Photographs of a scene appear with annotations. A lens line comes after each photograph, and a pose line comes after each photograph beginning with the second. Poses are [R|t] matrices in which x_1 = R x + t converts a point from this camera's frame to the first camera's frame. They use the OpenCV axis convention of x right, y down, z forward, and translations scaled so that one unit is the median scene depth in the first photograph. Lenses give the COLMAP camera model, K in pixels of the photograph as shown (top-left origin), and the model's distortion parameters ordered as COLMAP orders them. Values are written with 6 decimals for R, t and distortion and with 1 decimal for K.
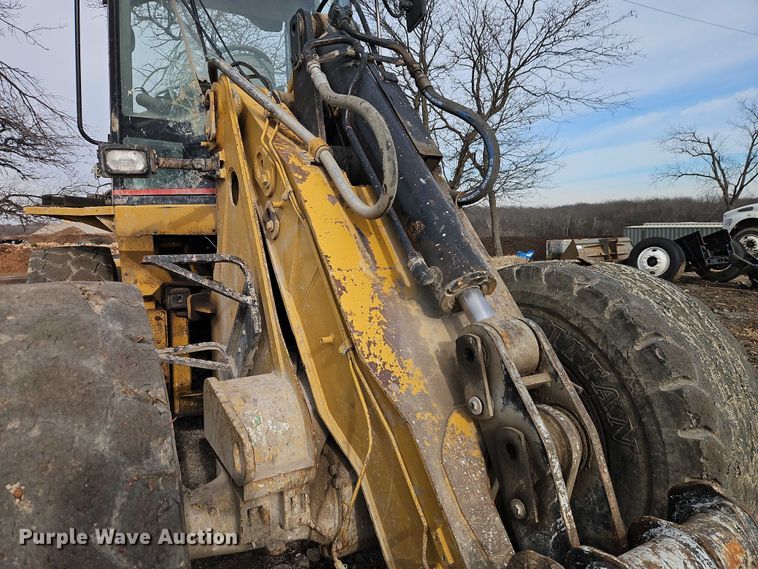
lens RADIAL K [[502.9, 0, 379.0], [0, 502.9, 284.5], [0, 0, 1]] dist [0.076341, -0.068814]
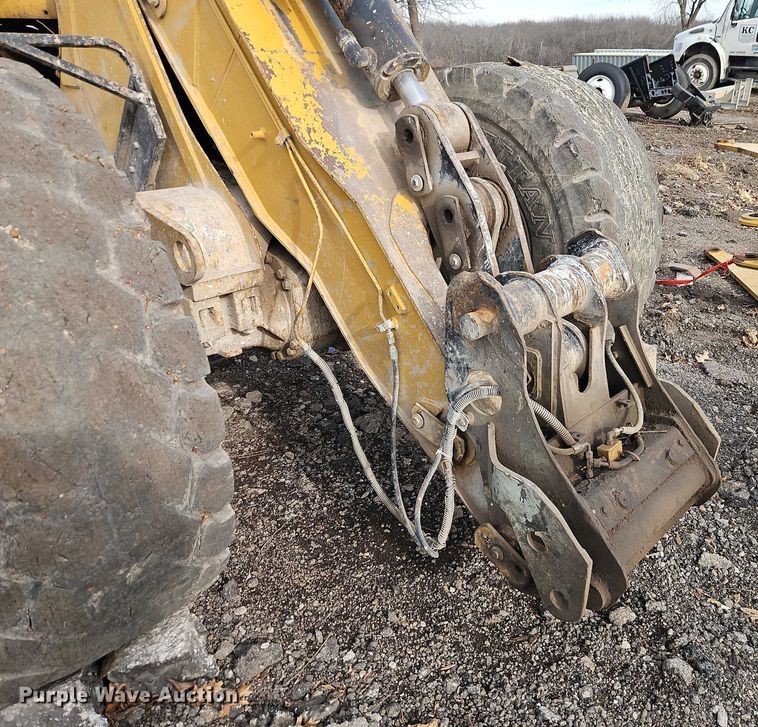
lens RADIAL K [[648.7, 0, 488.3], [0, 648.7, 363.5], [0, 0, 1]] dist [0.088250, -0.060808]
pose [[0.948461, -0.115127, 0.295242, -0.112395], [0.015634, 0.947538, 0.319262, 0.133790], [-0.316509, -0.298191, 0.900502, -0.400819]]
